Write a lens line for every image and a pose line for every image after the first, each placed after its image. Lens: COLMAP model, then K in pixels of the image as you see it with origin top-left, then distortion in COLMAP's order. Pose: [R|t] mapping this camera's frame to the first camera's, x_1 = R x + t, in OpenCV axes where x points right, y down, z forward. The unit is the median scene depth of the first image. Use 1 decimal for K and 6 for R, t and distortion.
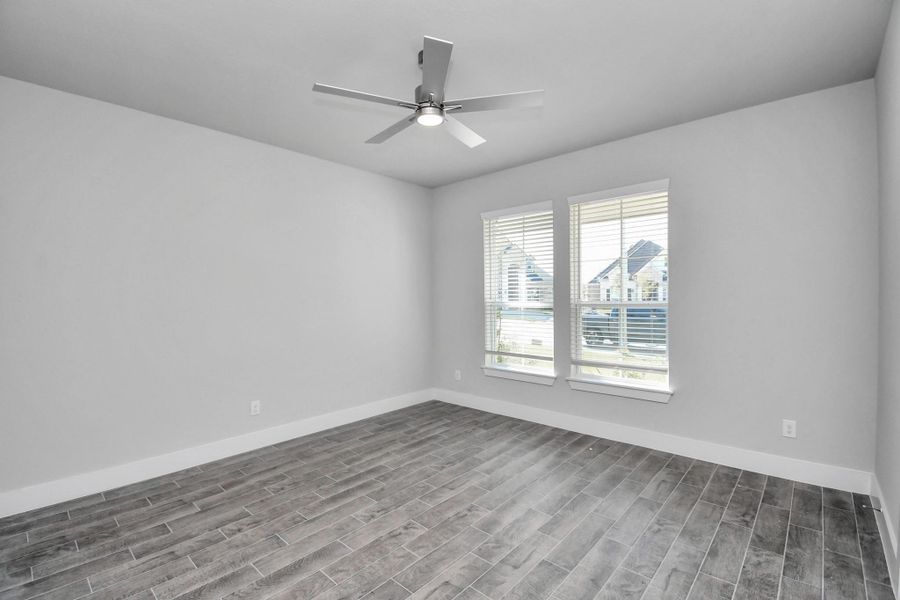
lens RADIAL K [[394.2, 0, 440.5], [0, 394.2, 308.0], [0, 0, 1]] dist [-0.009508, -0.002617]
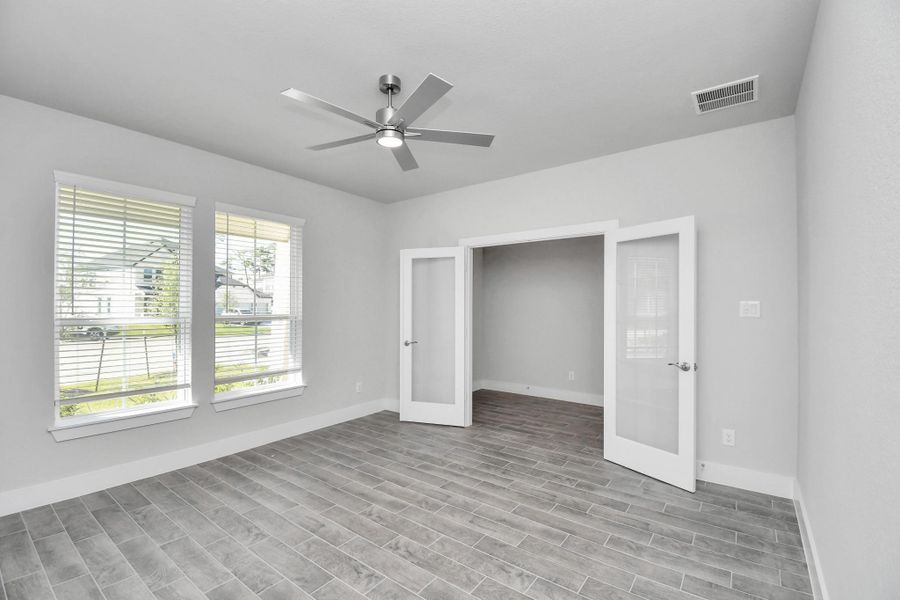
lens RADIAL K [[394.2, 0, 442.4], [0, 394.2, 305.3], [0, 0, 1]] dist [-0.009508, -0.002617]
pose [[-0.078416, 0.012457, 0.996843, -0.737143], [0.029104, 0.999524, -0.010201, -0.020037], [-0.996496, 0.028213, -0.078742, 0.650008]]
